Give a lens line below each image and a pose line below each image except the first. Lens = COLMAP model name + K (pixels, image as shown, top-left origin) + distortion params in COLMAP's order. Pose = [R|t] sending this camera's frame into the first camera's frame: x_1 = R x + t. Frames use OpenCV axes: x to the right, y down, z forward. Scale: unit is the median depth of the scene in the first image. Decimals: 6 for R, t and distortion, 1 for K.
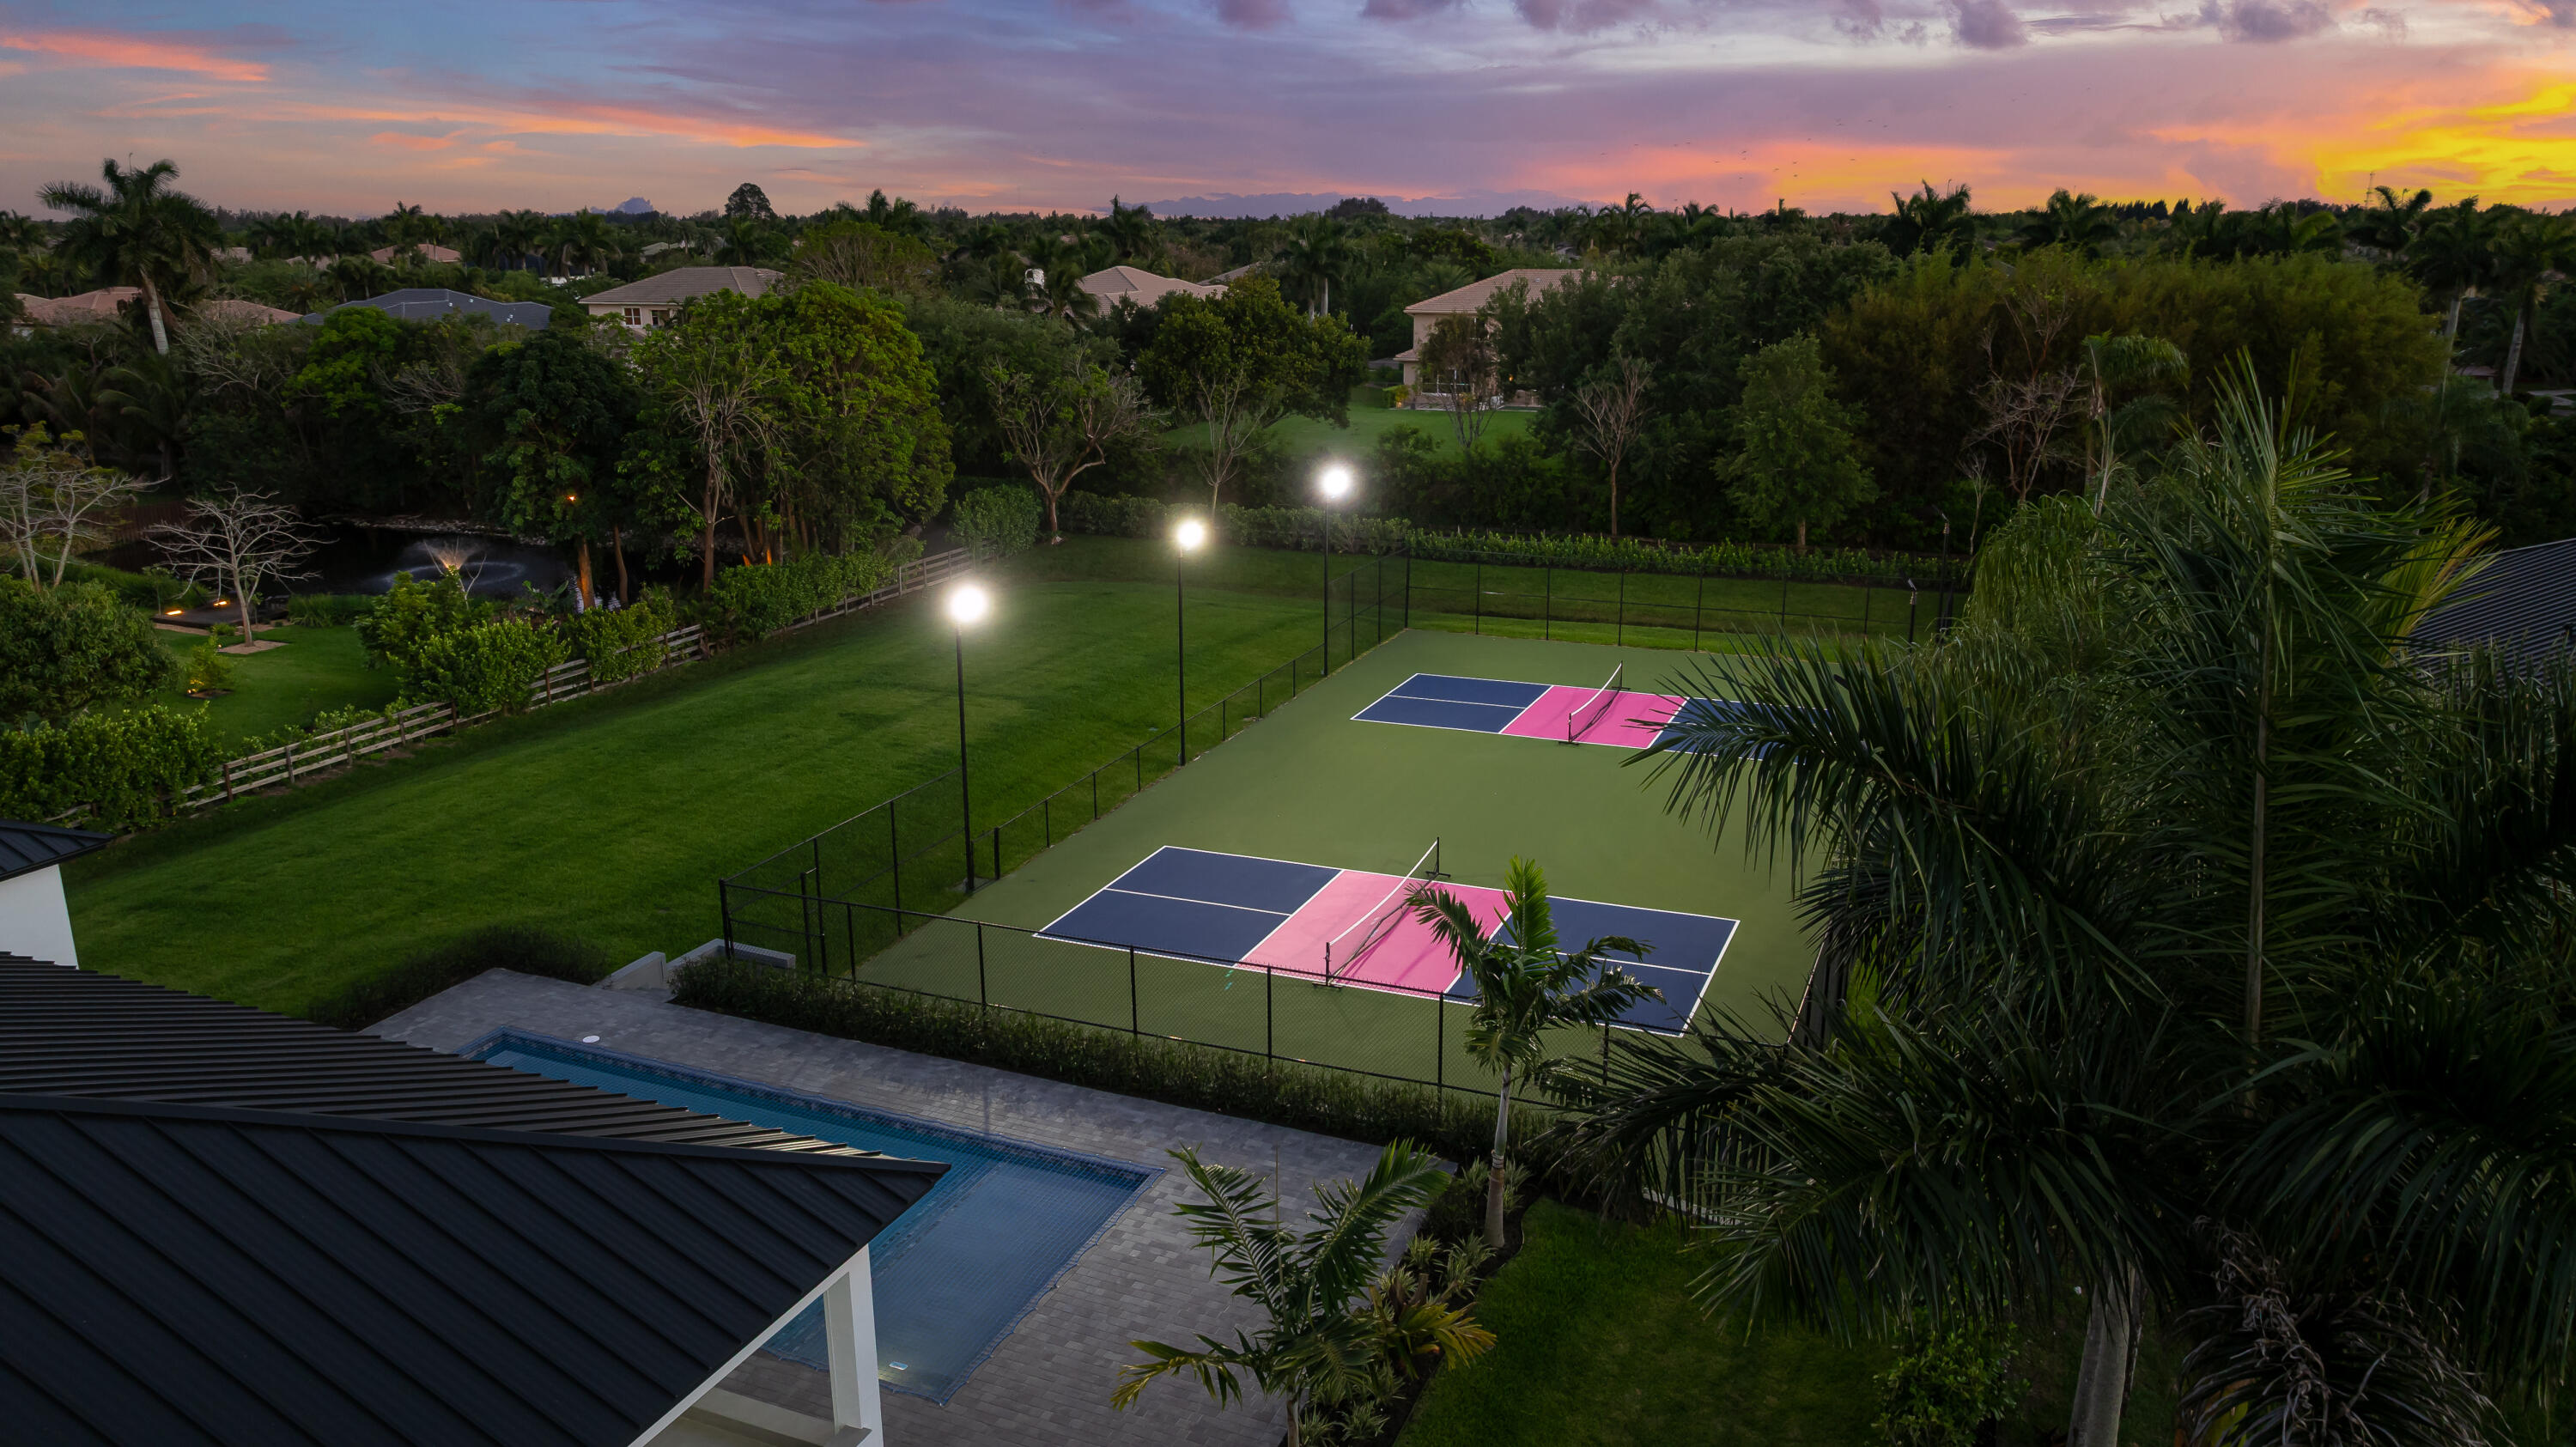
lens RADIAL K [[1813.1, 0, 1288.0], [0, 1813.1, 723.5], [0, 0, 1]] dist [-0.018724, -0.000520]
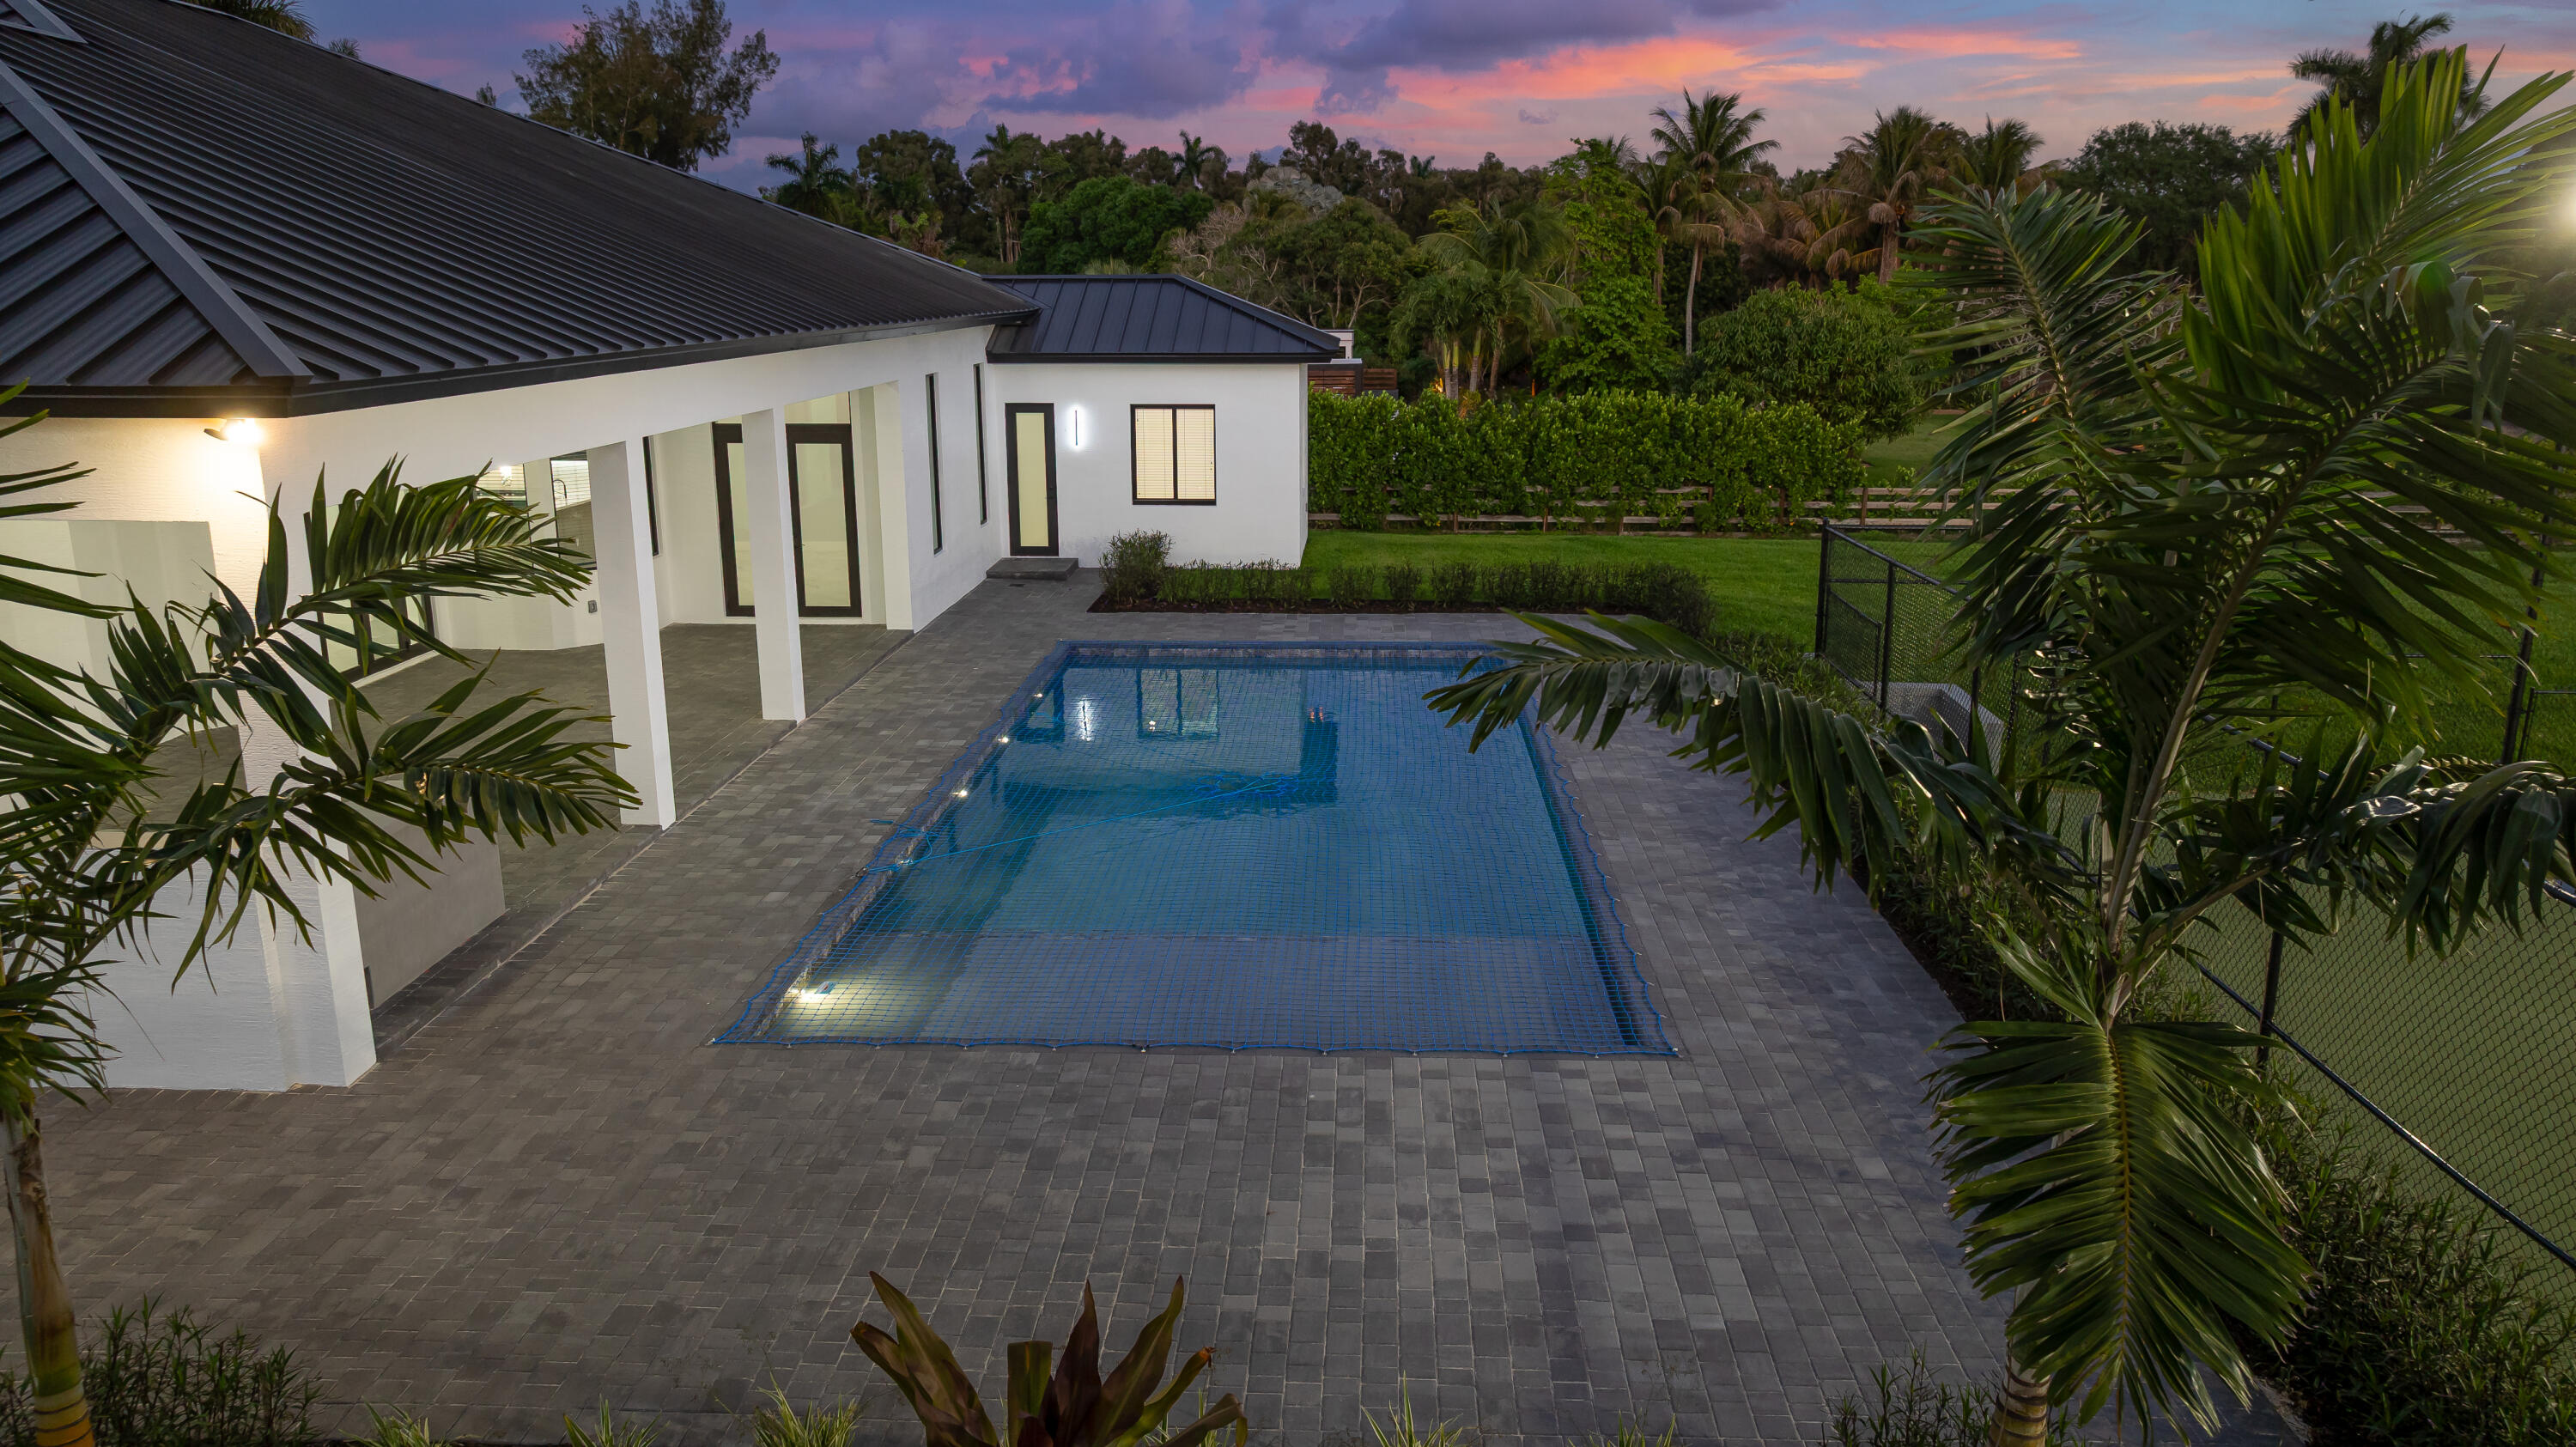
lens RADIAL K [[1813.1, 0, 1288.0], [0, 1813.1, 723.5], [0, 0, 1]] dist [-0.018724, -0.000520]
pose [[0.344660, 0.228606, -0.910466, 0.153192], [-0.249231, 0.957370, 0.146036, 0.073971], [0.905038, 0.176584, 0.386943, 0.410898]]
